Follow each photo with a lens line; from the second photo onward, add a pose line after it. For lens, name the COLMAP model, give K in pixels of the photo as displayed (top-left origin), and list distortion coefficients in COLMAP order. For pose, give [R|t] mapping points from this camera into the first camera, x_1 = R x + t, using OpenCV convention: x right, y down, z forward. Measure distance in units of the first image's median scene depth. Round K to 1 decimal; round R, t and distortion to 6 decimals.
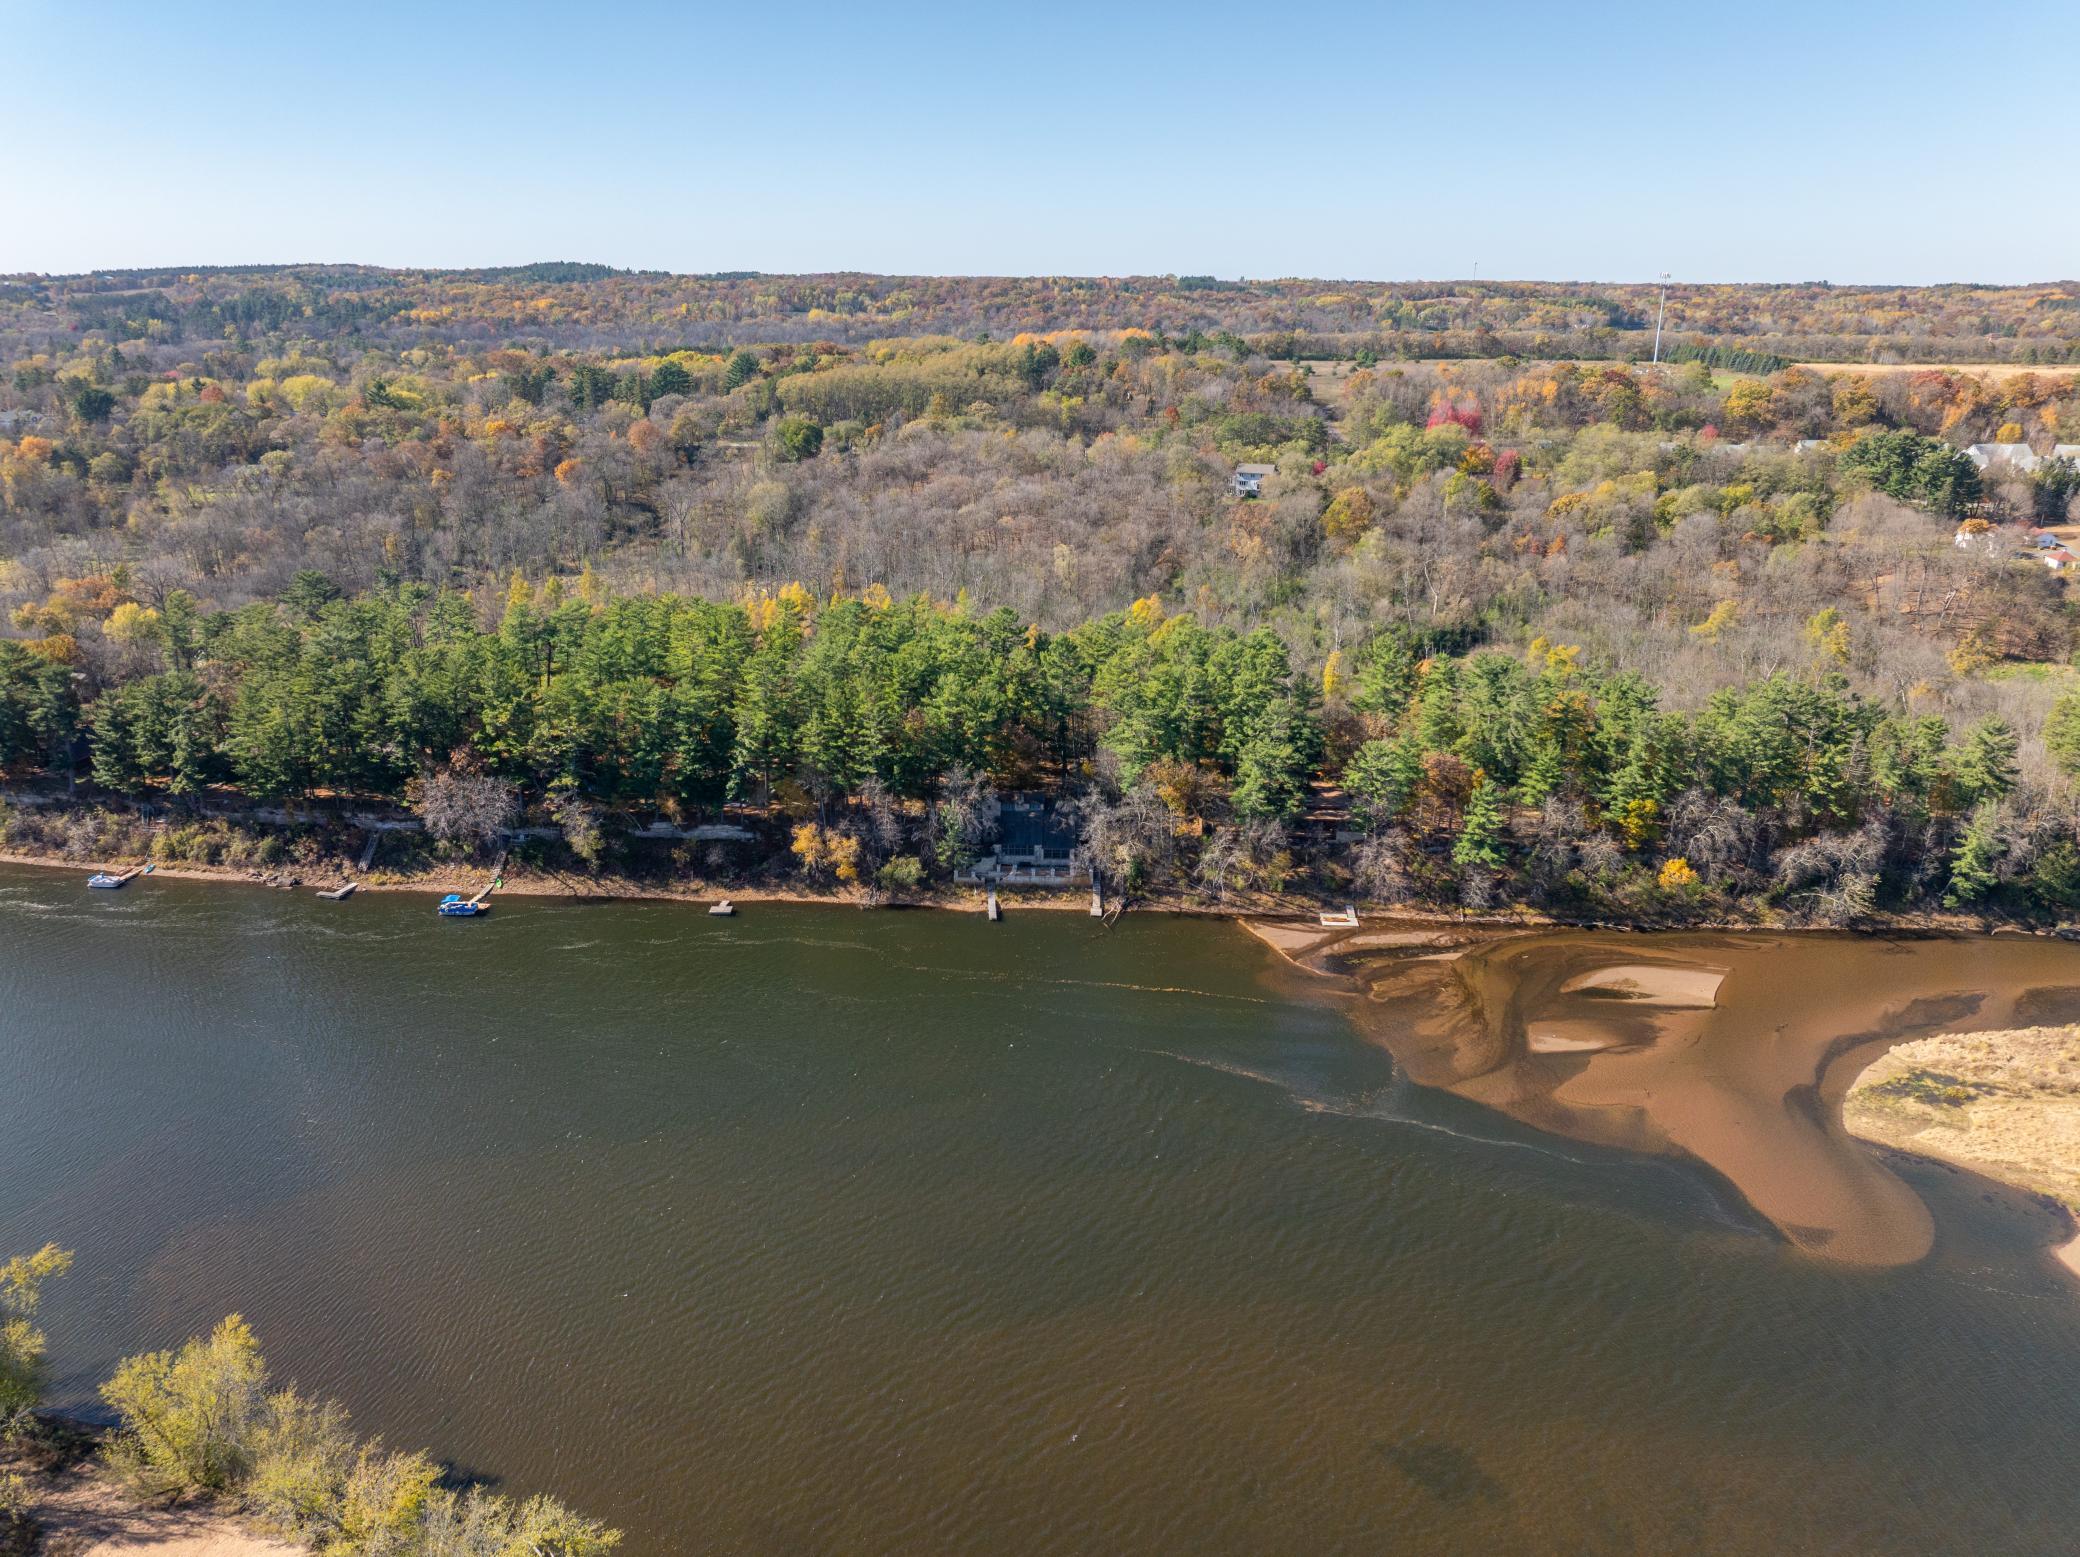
lens RADIAL K [[1459.8, 0, 1048.8], [0, 1459.8, 773.9], [0, 0, 1]] dist [-0.031512, -0.007838]
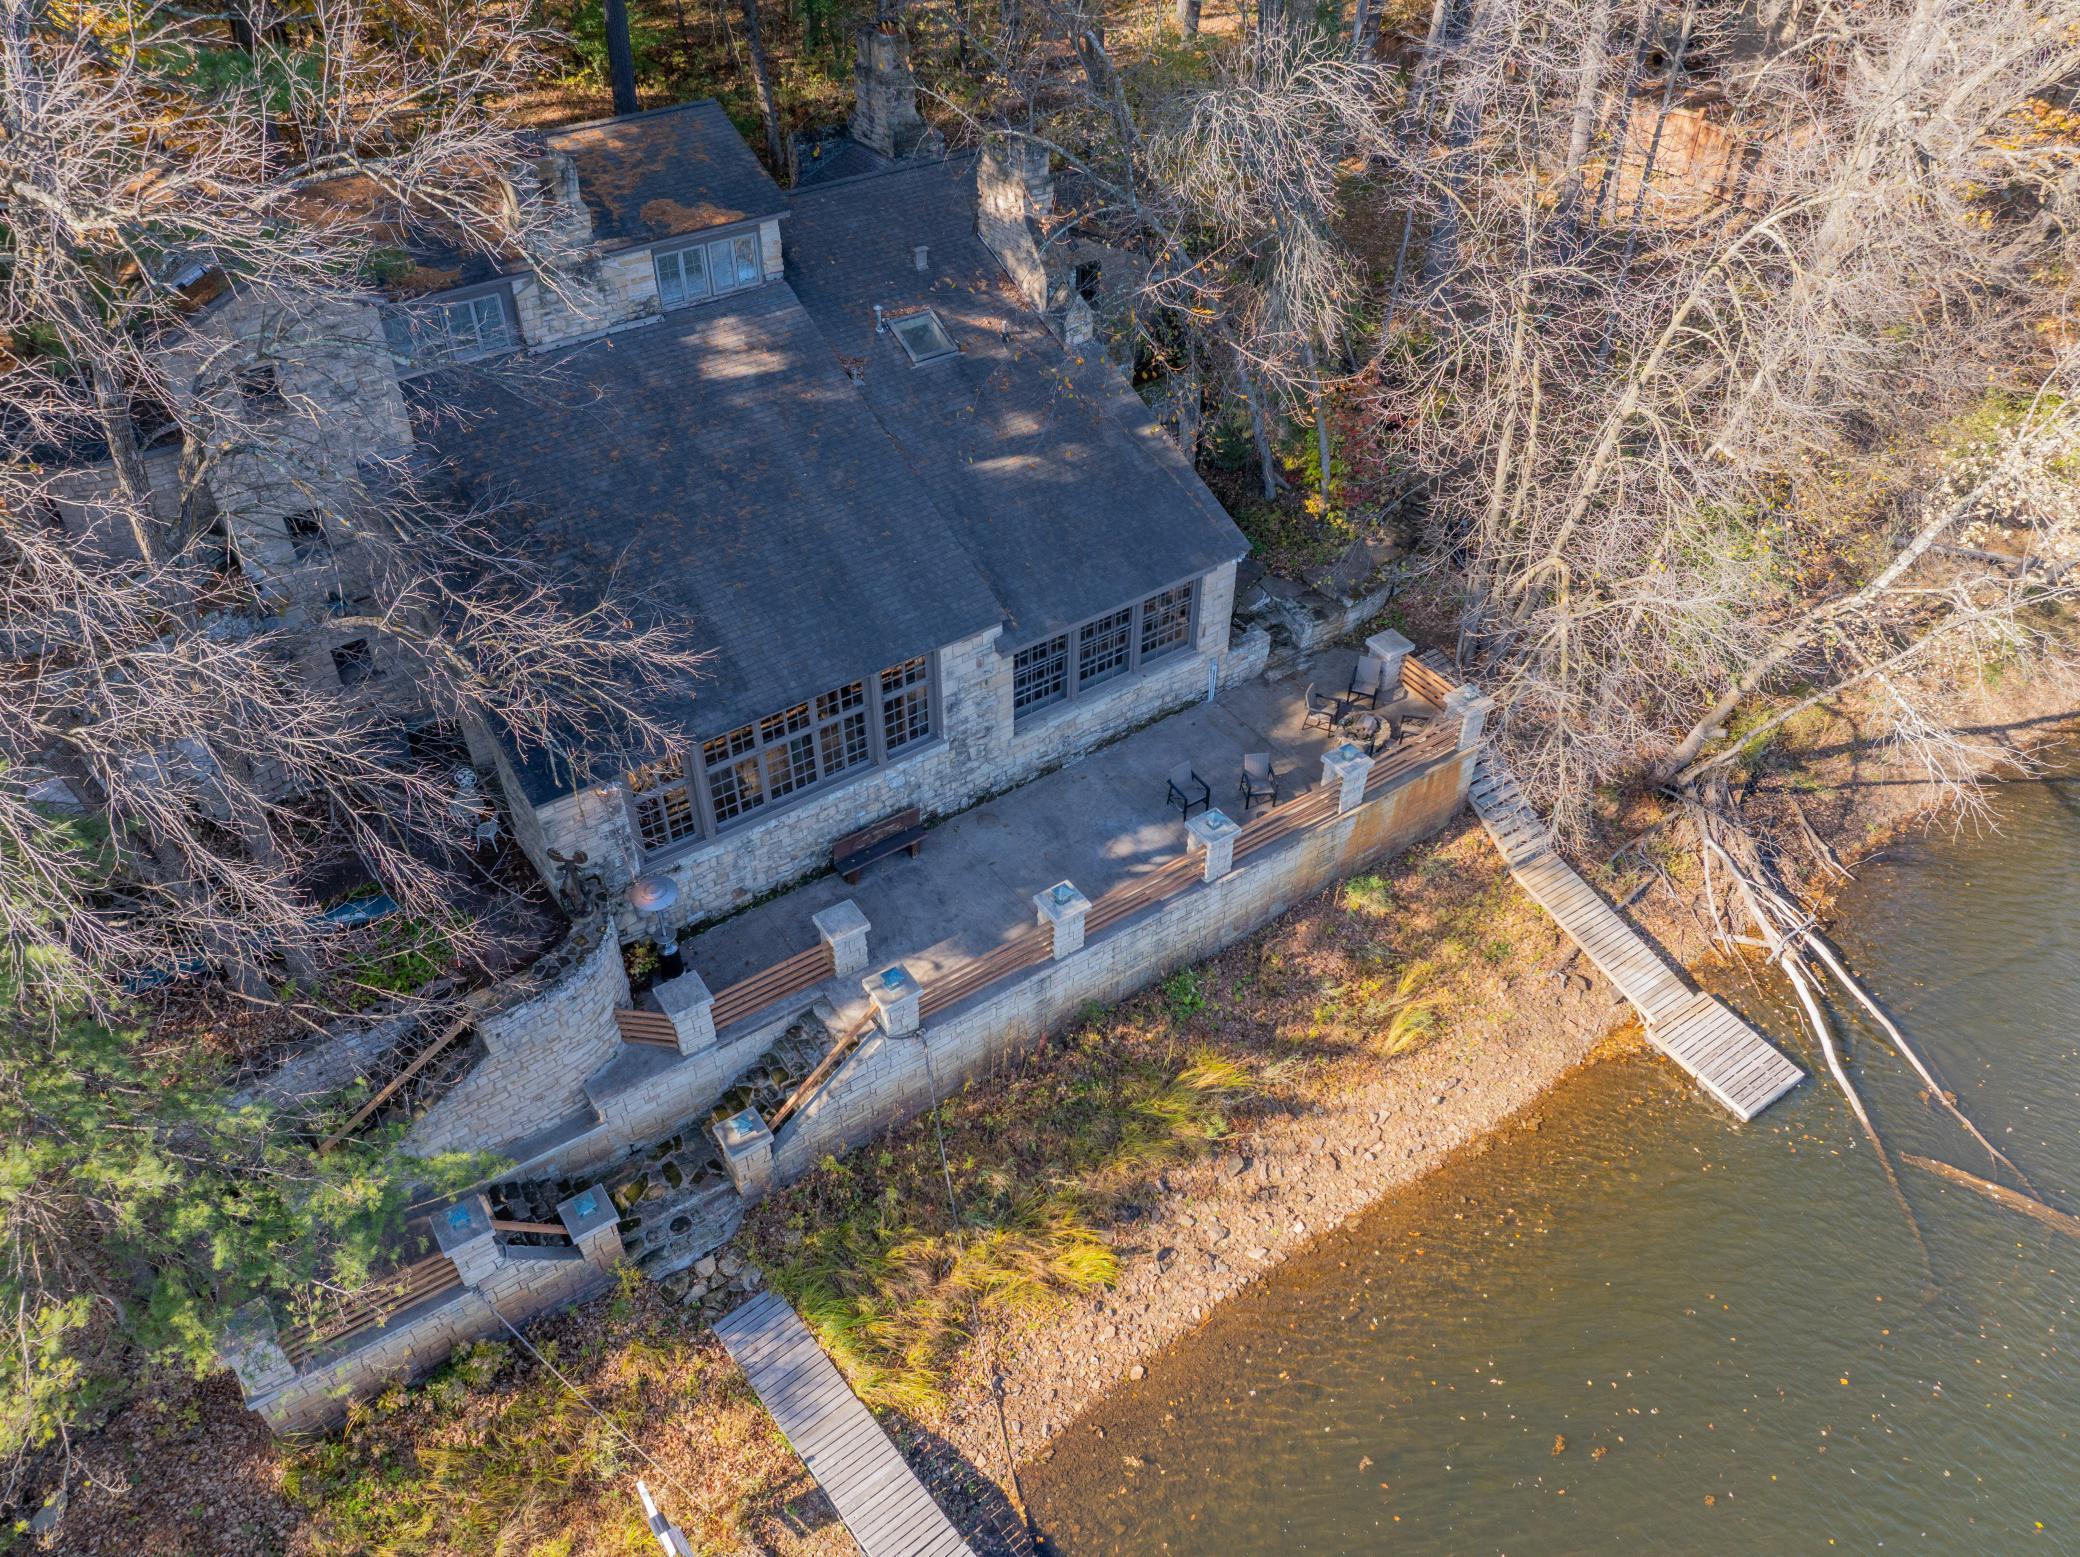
lens RADIAL K [[1464.8, 0, 1048.2], [0, 1464.8, 766.5], [0, 0, 1]] dist [-0.054910, 0.026843]
pose [[0.797113, -0.397833, 0.454247, -0.052092], [0.184540, 0.876785, 0.444064, 0.013472], [-0.574940, -0.270142, 0.772313, 0.926551]]
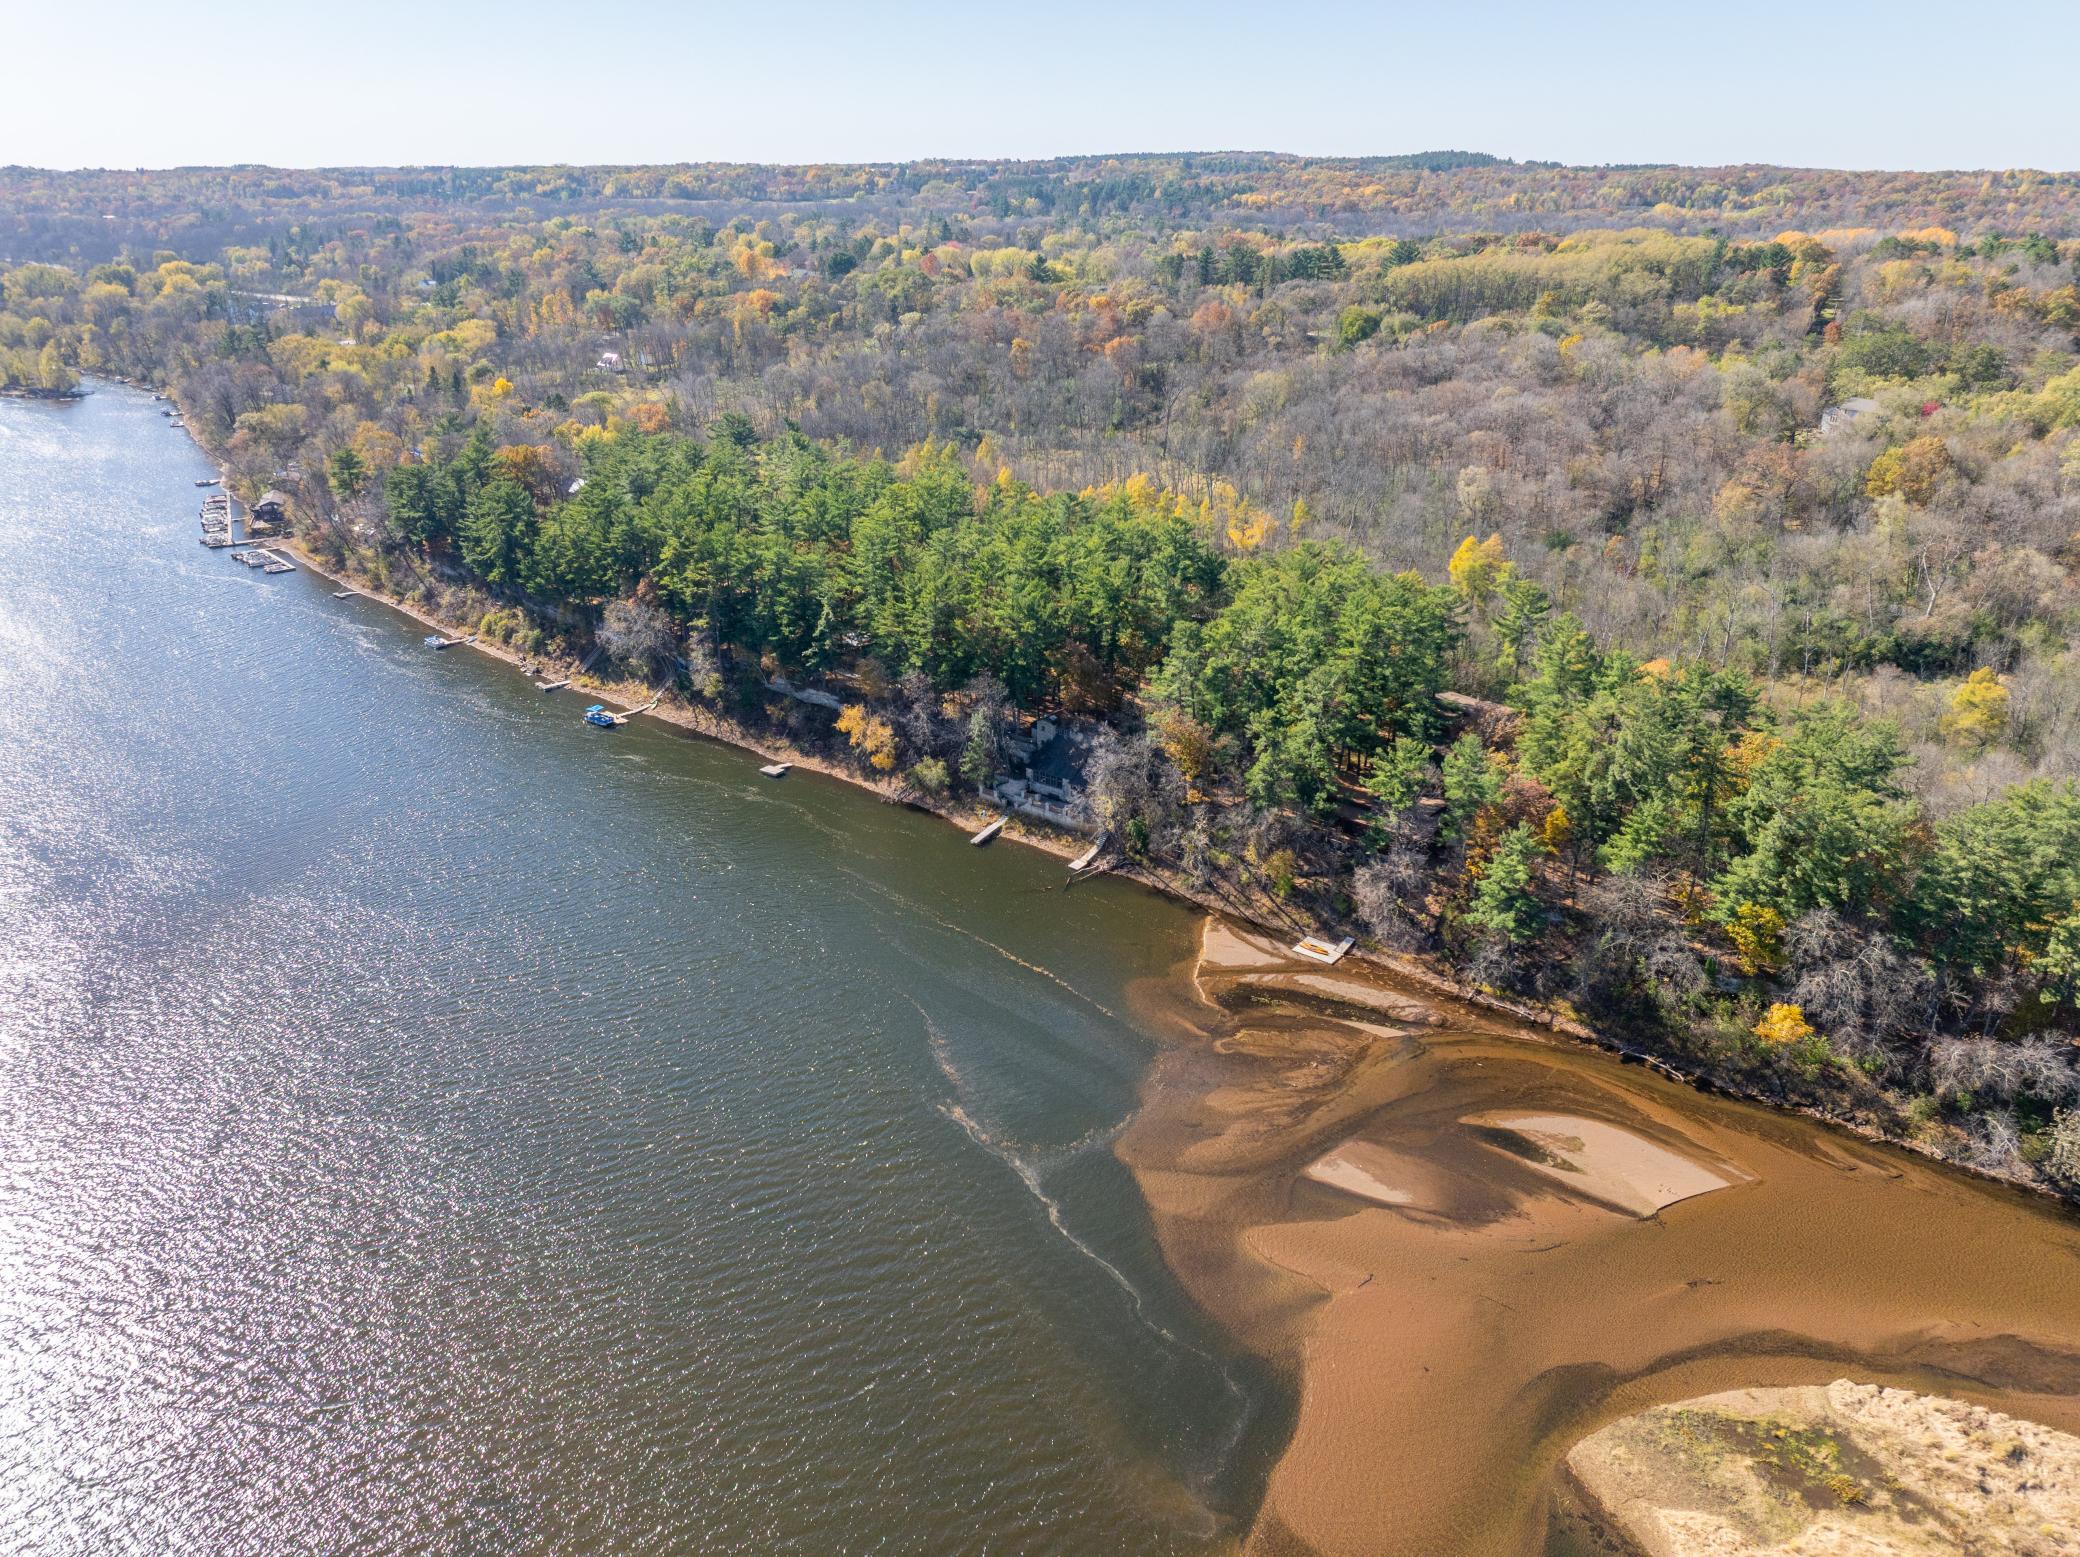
lens RADIAL K [[1459.8, 0, 1048.8], [0, 1459.8, 773.9], [0, 0, 1]] dist [-0.031512, -0.007838]
pose [[0.817689, 0.217306, -0.533070, 0.466453], [-0.182303, 0.976103, 0.118270, -0.059060], [0.546032, 0.000472, 0.837764, 0.244331]]
